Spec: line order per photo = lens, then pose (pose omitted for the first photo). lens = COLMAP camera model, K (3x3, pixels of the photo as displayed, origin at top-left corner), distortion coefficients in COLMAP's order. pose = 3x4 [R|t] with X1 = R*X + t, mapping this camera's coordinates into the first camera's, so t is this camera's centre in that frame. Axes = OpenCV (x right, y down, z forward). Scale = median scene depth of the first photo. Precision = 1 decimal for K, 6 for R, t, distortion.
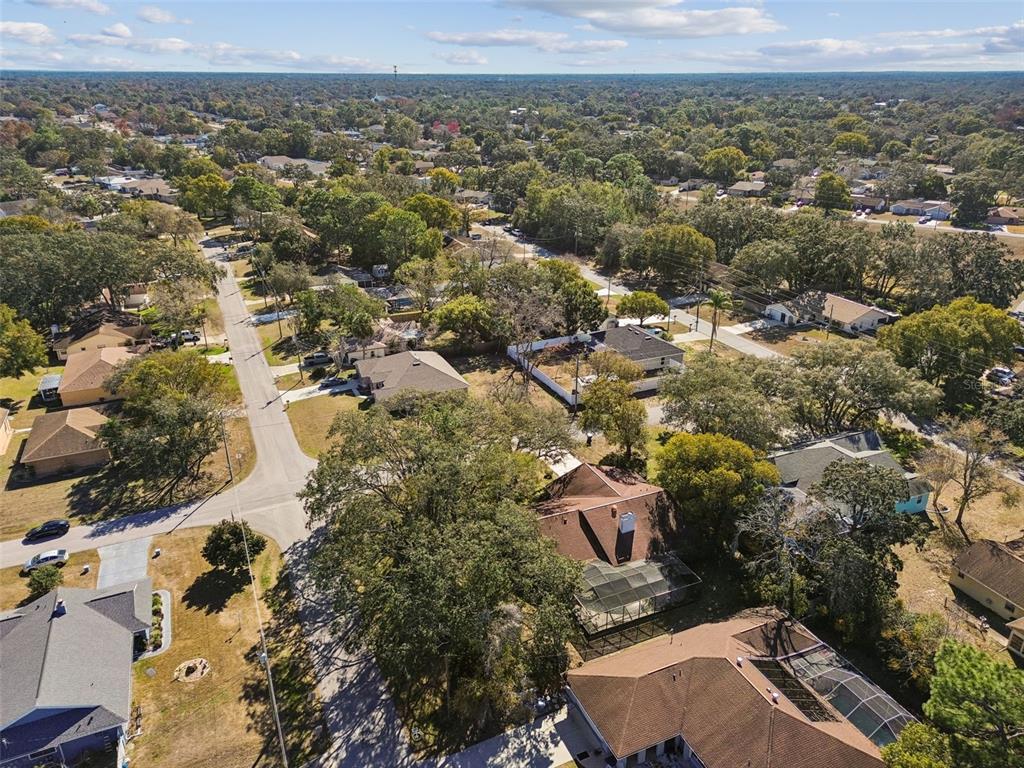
lens RADIAL K [[736.1, 0, 512.0], [0, 736.1, 384.0], [0, 0, 1]] dist [0.003672, 0.001381]
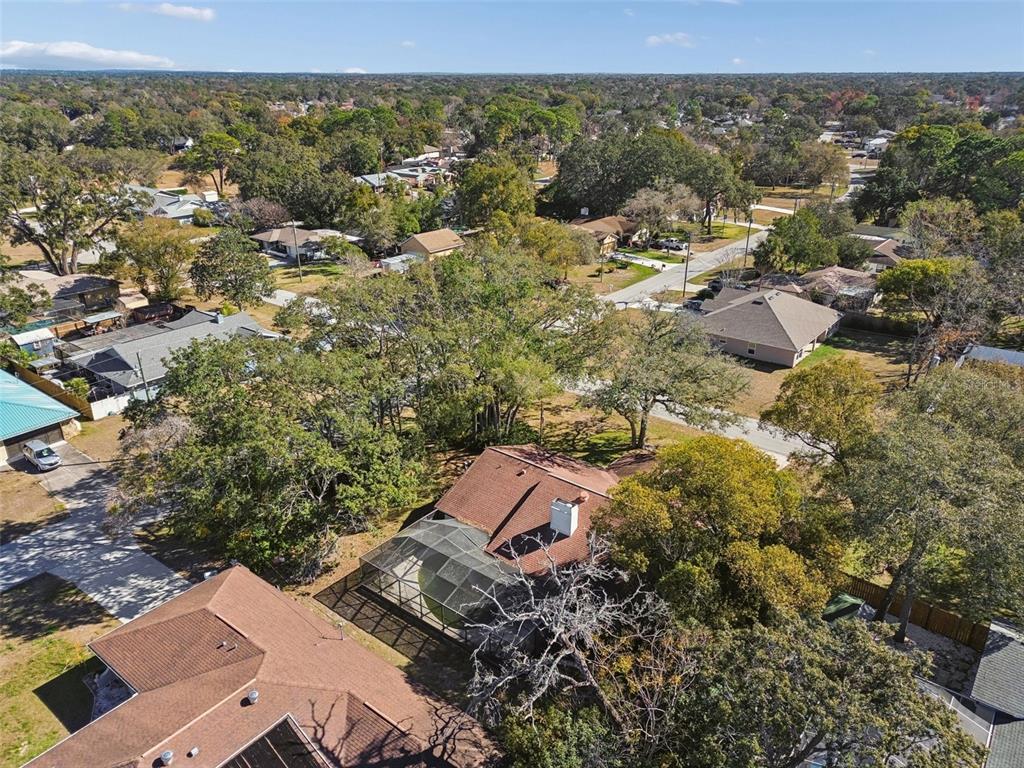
lens RADIAL K [[736.1, 0, 512.0], [0, 736.1, 384.0], [0, 0, 1]] dist [0.003672, 0.001381]
pose [[0.466061, 0.344929, -0.814746, 0.598847], [-0.346240, 0.918537, 0.190808, -0.009809], [0.814189, 0.193170, 0.547523, 0.630256]]
